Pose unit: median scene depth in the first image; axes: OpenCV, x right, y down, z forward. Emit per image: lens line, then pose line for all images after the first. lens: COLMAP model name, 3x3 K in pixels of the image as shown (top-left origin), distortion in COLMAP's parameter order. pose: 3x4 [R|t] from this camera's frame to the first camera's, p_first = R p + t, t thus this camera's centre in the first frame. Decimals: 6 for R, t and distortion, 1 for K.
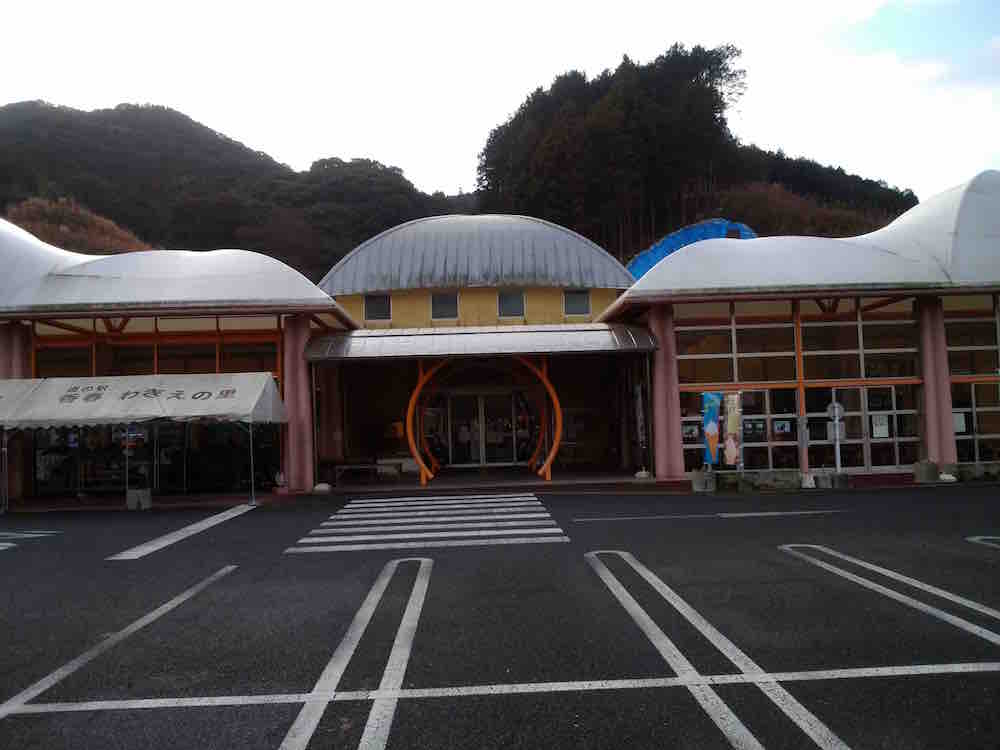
lens RADIAL K [[788.7, 0, 480.9], [0, 788.7, 371.6], [0, 0, 1]] dist [-0.006494, -0.003317]
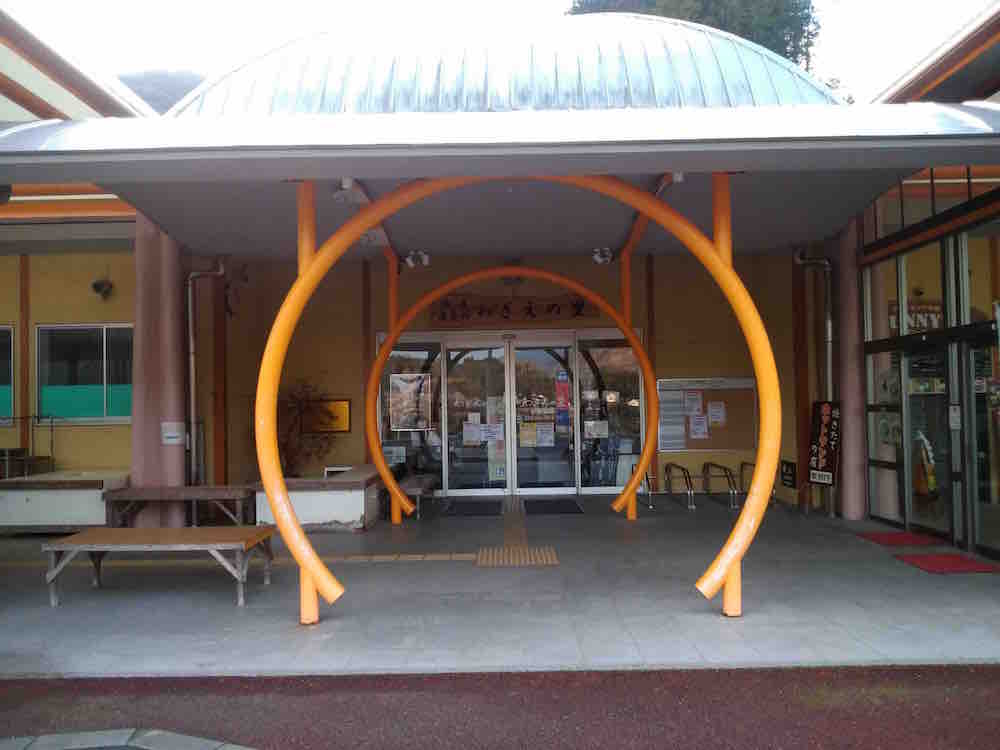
lens RADIAL K [[788.7, 0, 500.0], [0, 788.7, 375.0], [0, 0, 1]] dist [0.002333, -0.001549]
pose [[0.999823, 0.013410, -0.013202, 0.000802], [-0.012912, 0.999228, 0.037093, 0.028678], [0.013690, -0.036916, 0.999225, 0.523199]]
